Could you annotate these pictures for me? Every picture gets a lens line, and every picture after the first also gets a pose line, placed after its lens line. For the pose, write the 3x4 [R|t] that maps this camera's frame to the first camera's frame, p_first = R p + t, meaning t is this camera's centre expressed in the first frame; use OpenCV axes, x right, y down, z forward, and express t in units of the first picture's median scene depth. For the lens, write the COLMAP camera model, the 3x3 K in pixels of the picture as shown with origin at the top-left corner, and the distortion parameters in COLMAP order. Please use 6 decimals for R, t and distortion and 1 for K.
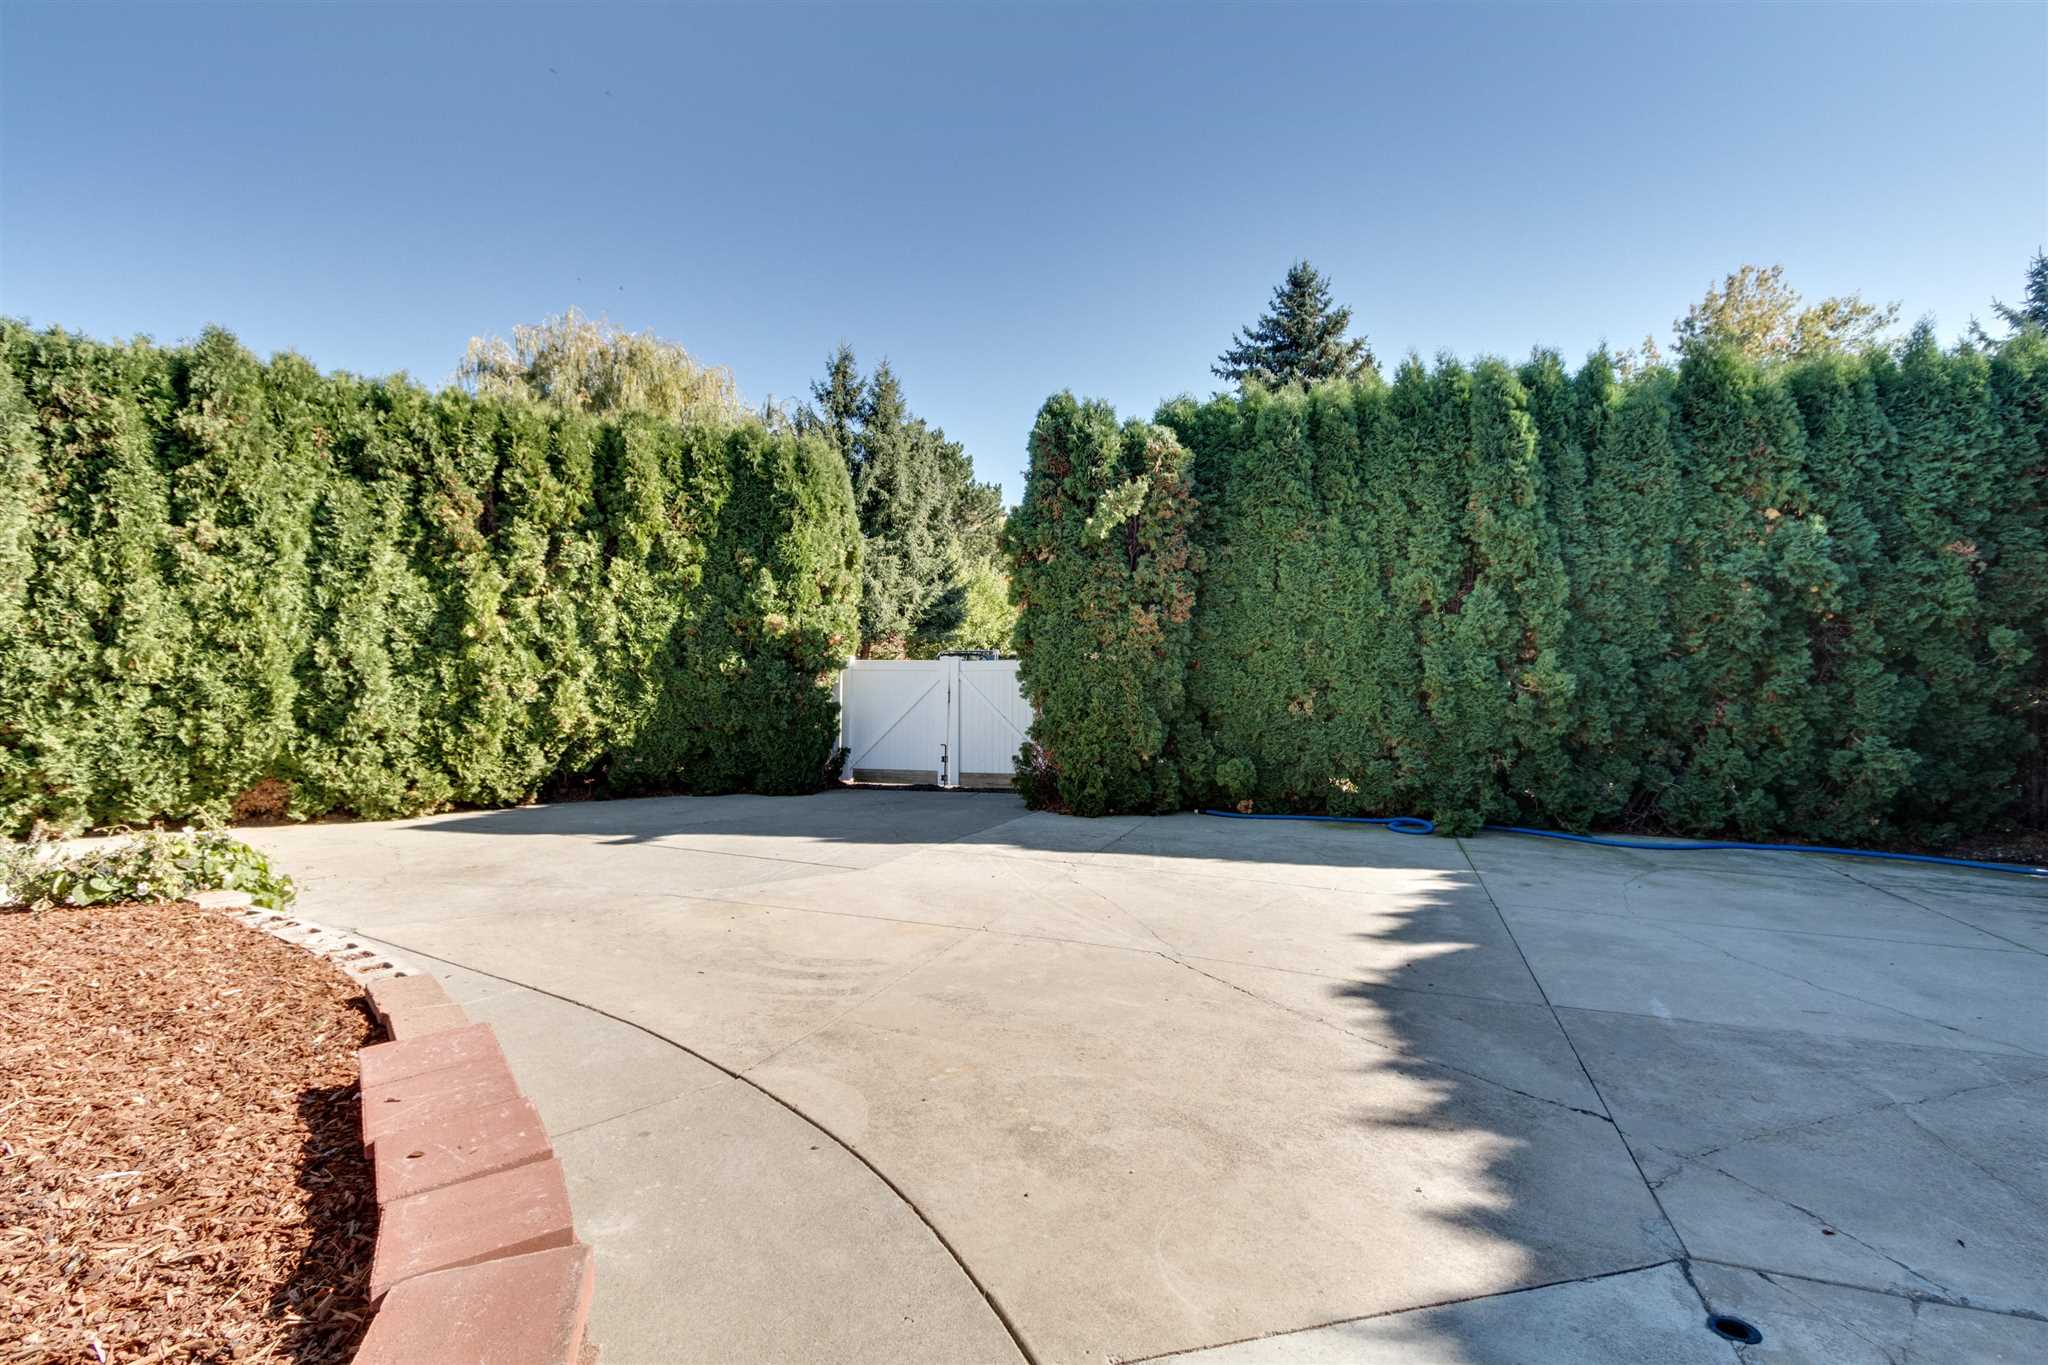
lens RADIAL K [[927.9, 0, 1052.8], [0, 927.9, 686.9], [0, 0, 1]] dist [0.003708, 0.000217]
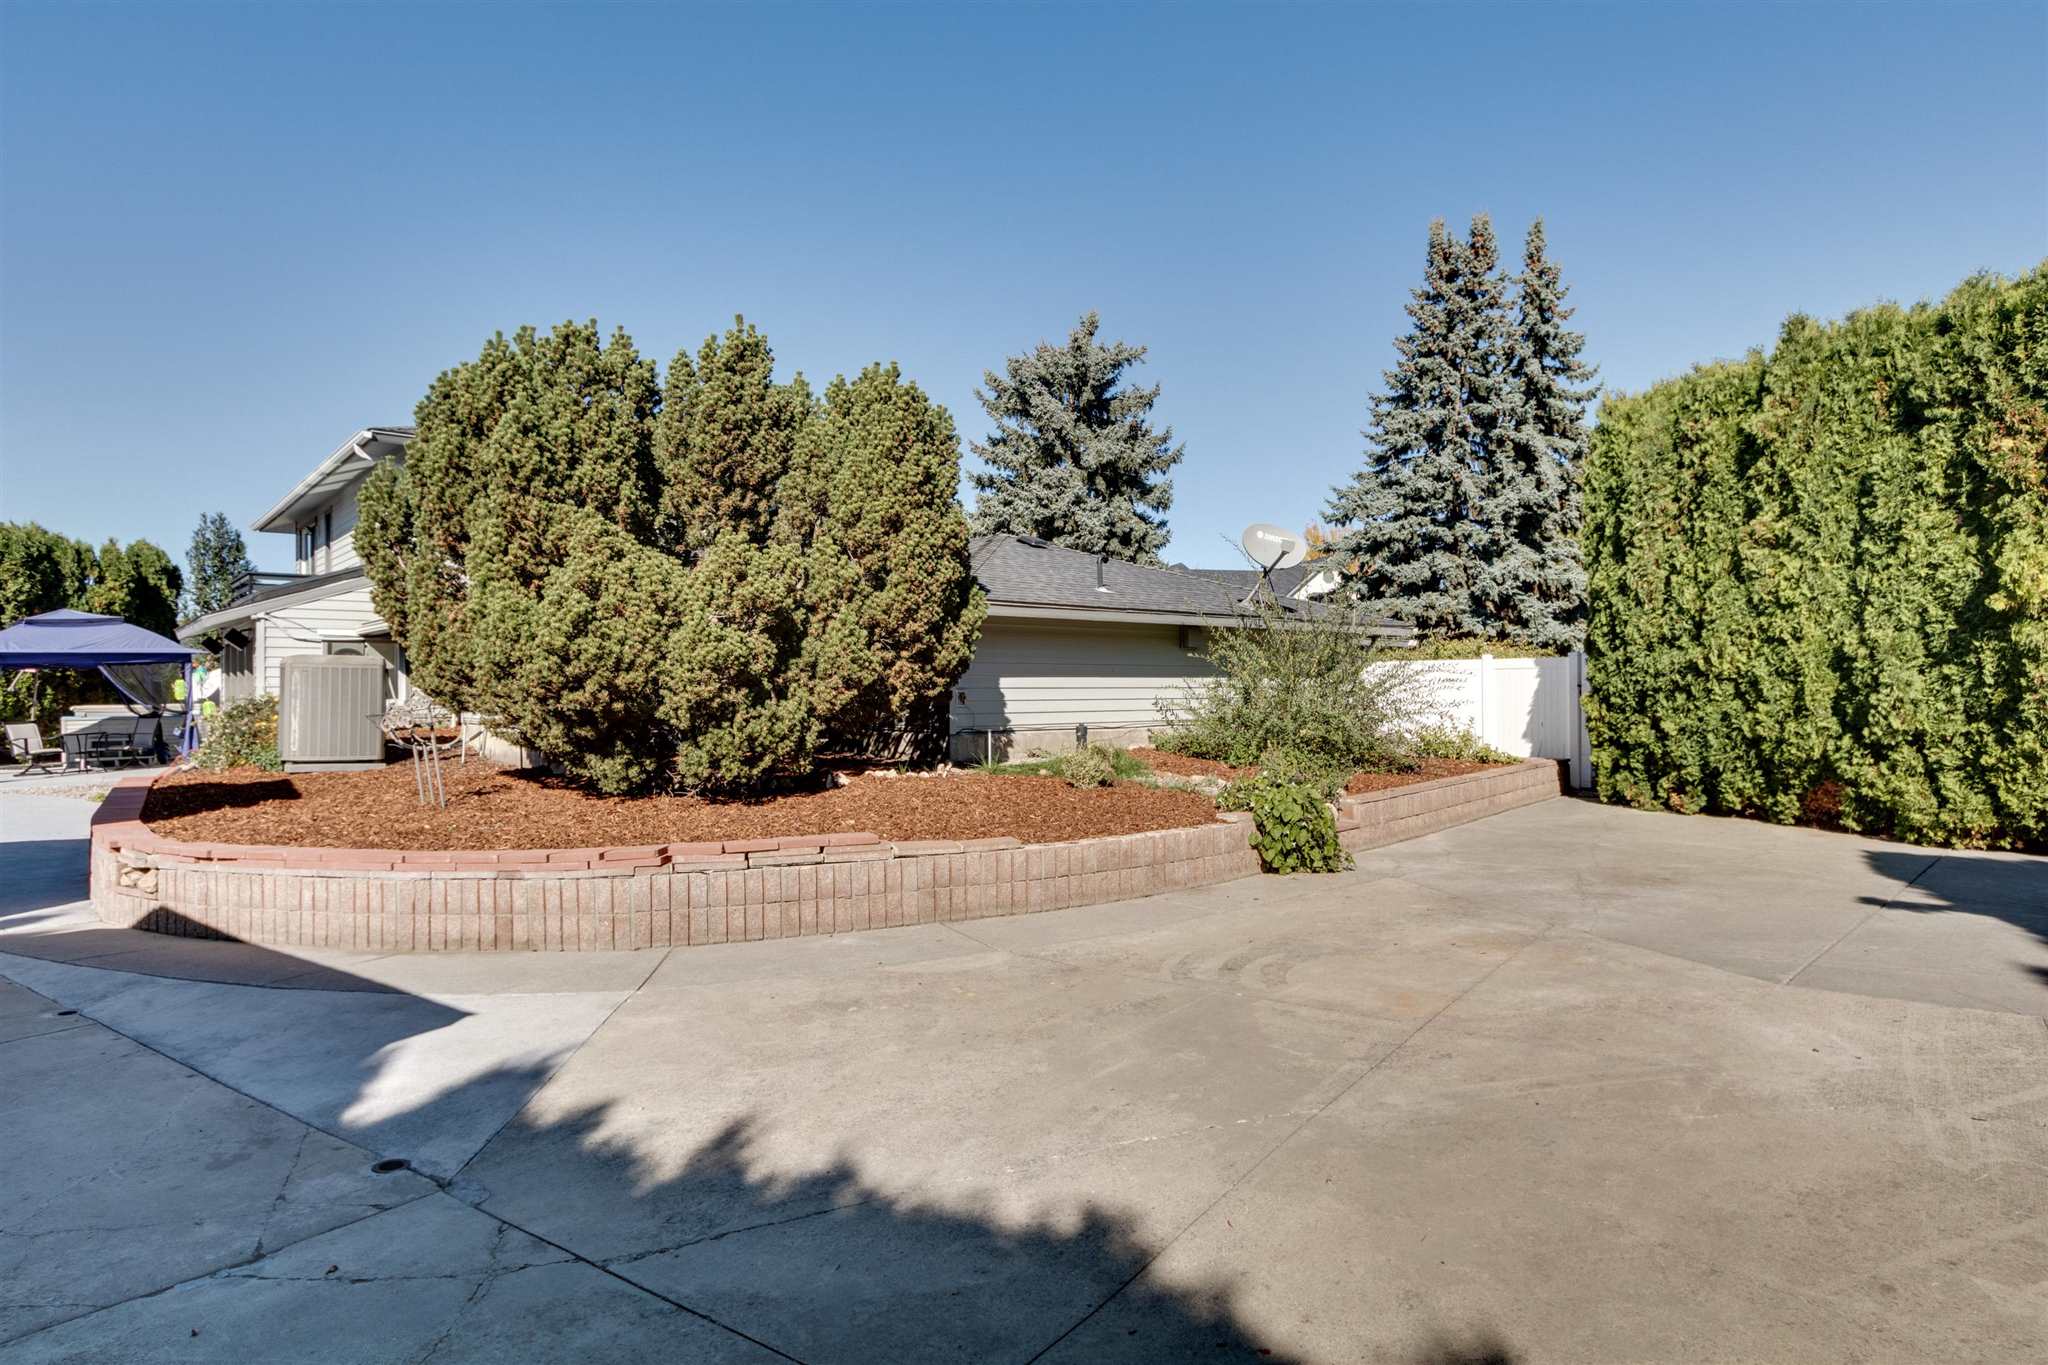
lens RADIAL K [[1163.1, 0, 1024.0], [0, 1163.1, 682.5], [0, 0, 1]] dist [0.002381, 0.000329]
pose [[-0.322597, -0.003343, -0.946530, 0.521099], [0.003042, 0.999985, -0.004569, 0.004459], [0.946532, -0.004353, -0.322582, 0.619137]]
